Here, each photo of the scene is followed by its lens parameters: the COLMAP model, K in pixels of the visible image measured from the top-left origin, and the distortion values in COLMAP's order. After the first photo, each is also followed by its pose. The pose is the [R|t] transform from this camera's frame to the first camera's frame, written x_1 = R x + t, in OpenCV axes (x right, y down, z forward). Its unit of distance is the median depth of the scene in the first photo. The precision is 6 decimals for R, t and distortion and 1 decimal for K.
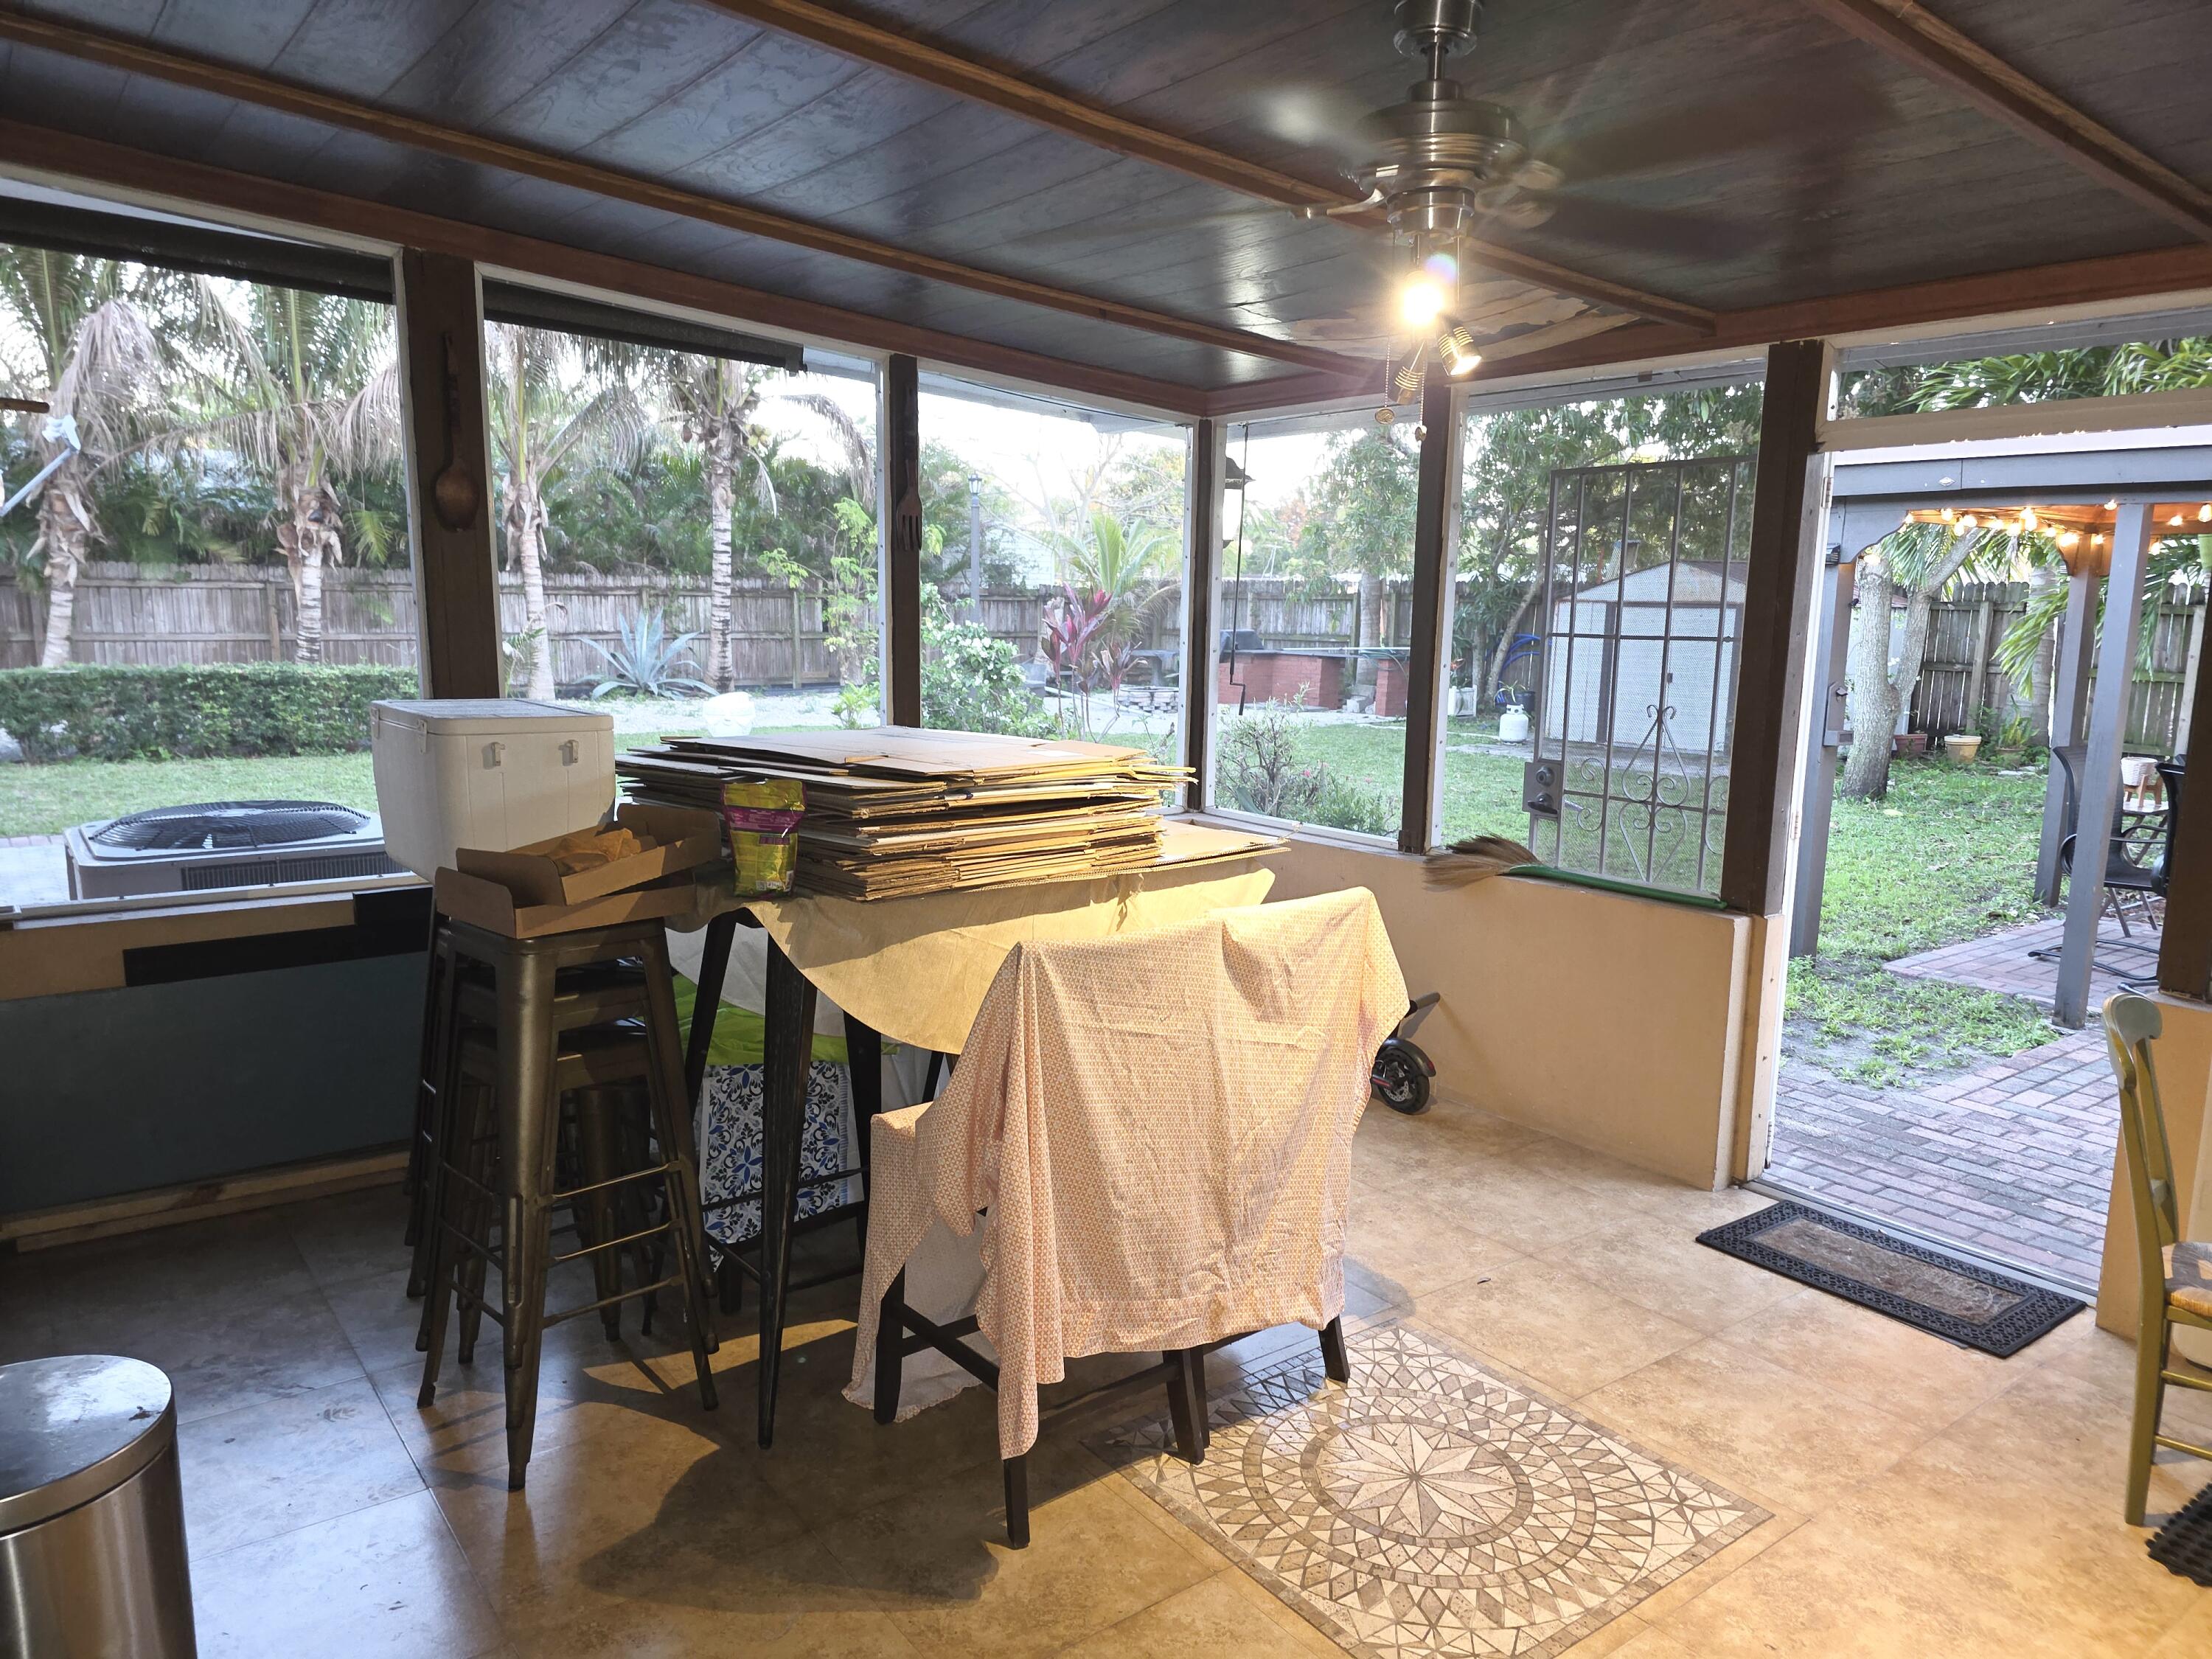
lens RADIAL K [[1491.1, 0, 1103.4], [0, 1491.1, 843.9], [0, 0, 1]] dist [0.024310, -0.014011]
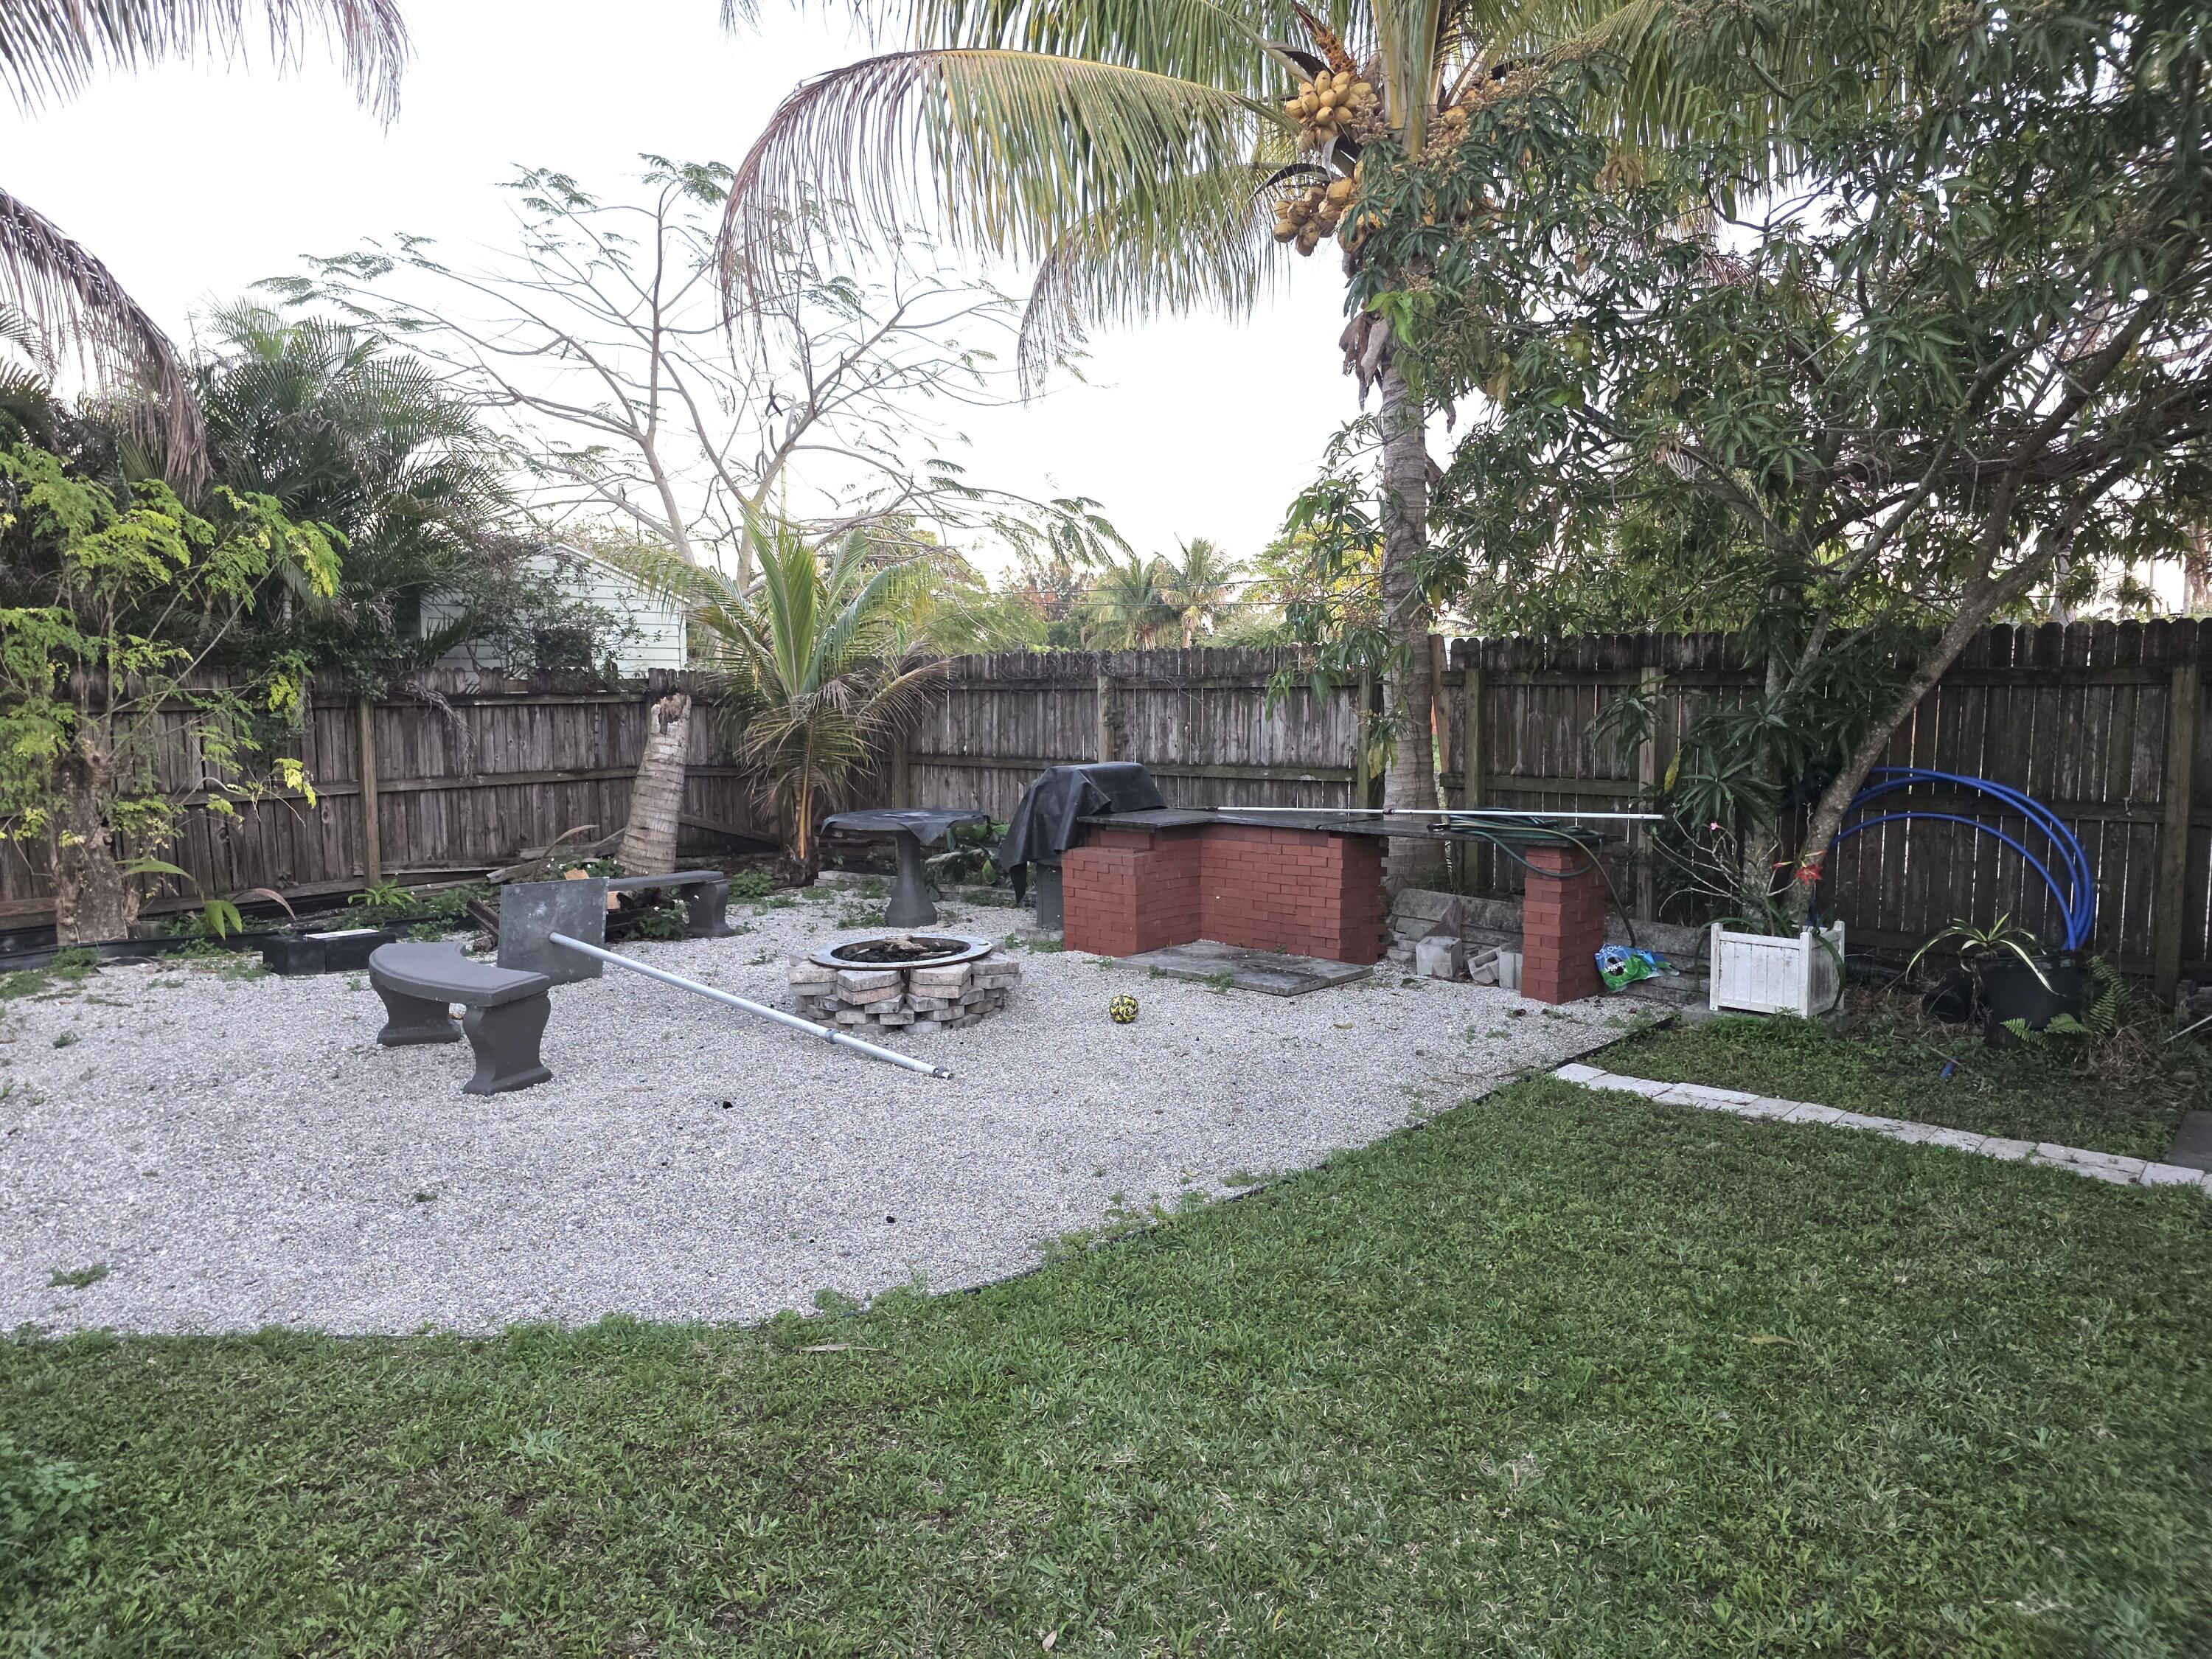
lens RADIAL K [[1491.1, 0, 1118.0], [0, 1491.1, 830.8], [0, 0, 1]] dist [0.024310, -0.014011]
pose [[0.982296, -0.042783, 0.182383, 0.018635], [0.054963, 0.996545, -0.062258, -0.102340], [-0.179089, 0.071181, 0.981254, 0.613825]]
